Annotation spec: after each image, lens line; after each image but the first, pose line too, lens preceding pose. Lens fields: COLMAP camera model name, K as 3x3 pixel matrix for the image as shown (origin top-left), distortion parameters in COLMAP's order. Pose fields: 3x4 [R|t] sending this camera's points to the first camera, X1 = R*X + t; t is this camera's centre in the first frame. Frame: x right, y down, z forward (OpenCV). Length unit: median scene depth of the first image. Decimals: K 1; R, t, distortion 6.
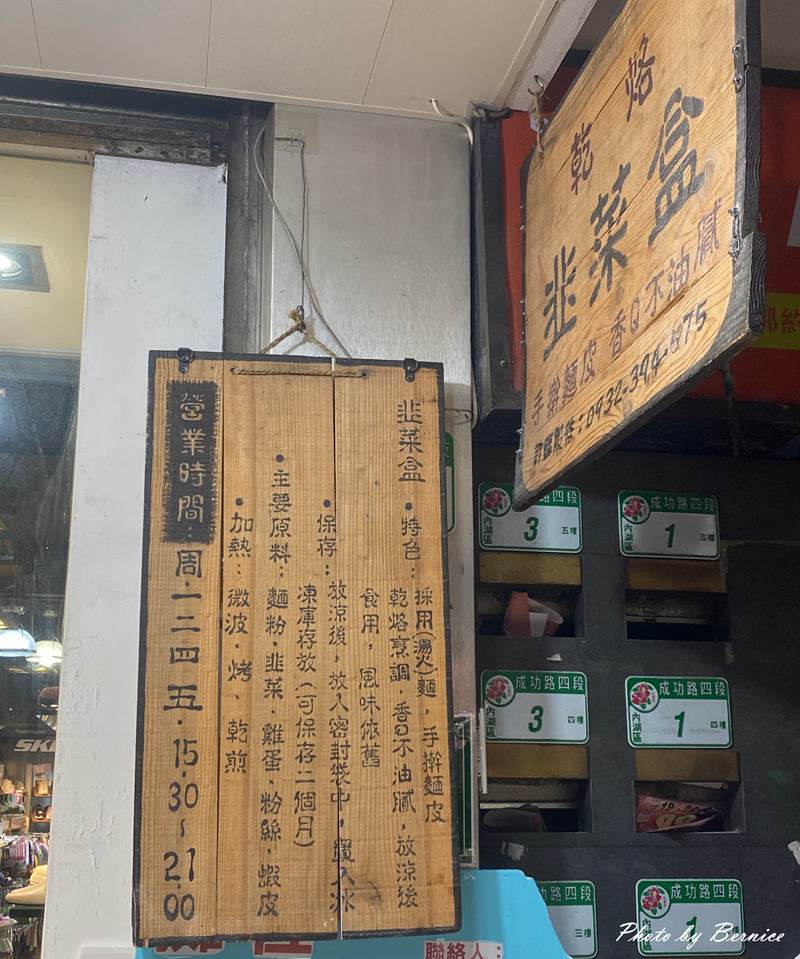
lens RADIAL K [[1214.1, 0, 400.0], [0, 1214.1, 479.5], [0, 0, 1]] dist [0.135608, -0.066009]
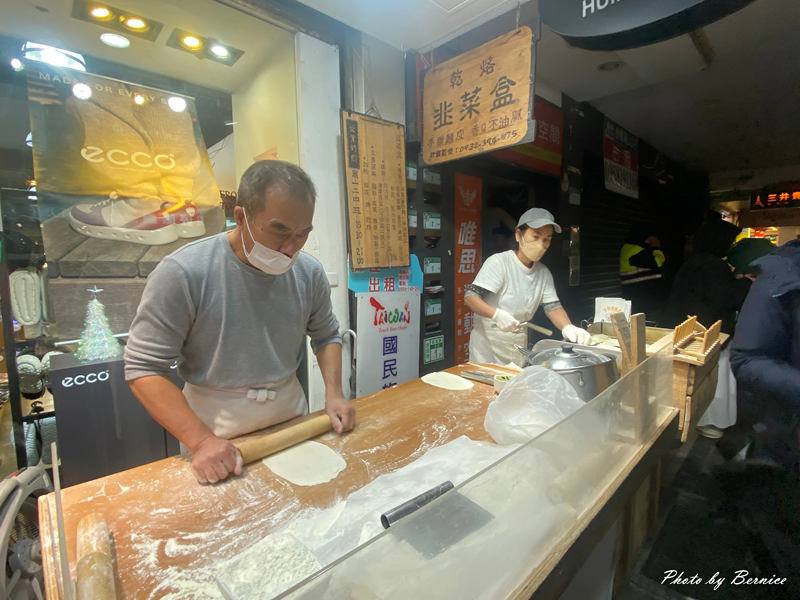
lens RADIAL K [[401.0, 0, 400.0], [0, 401.0, 300.0], [0, 0, 1]] dist [-0.000081, -0.000080]
pose [[0.831245, -0.069008, 0.551606, -0.774336], [-0.119946, 0.946628, 0.299179, 0.050942], [-0.542811, -0.314854, 0.778603, -0.143940]]
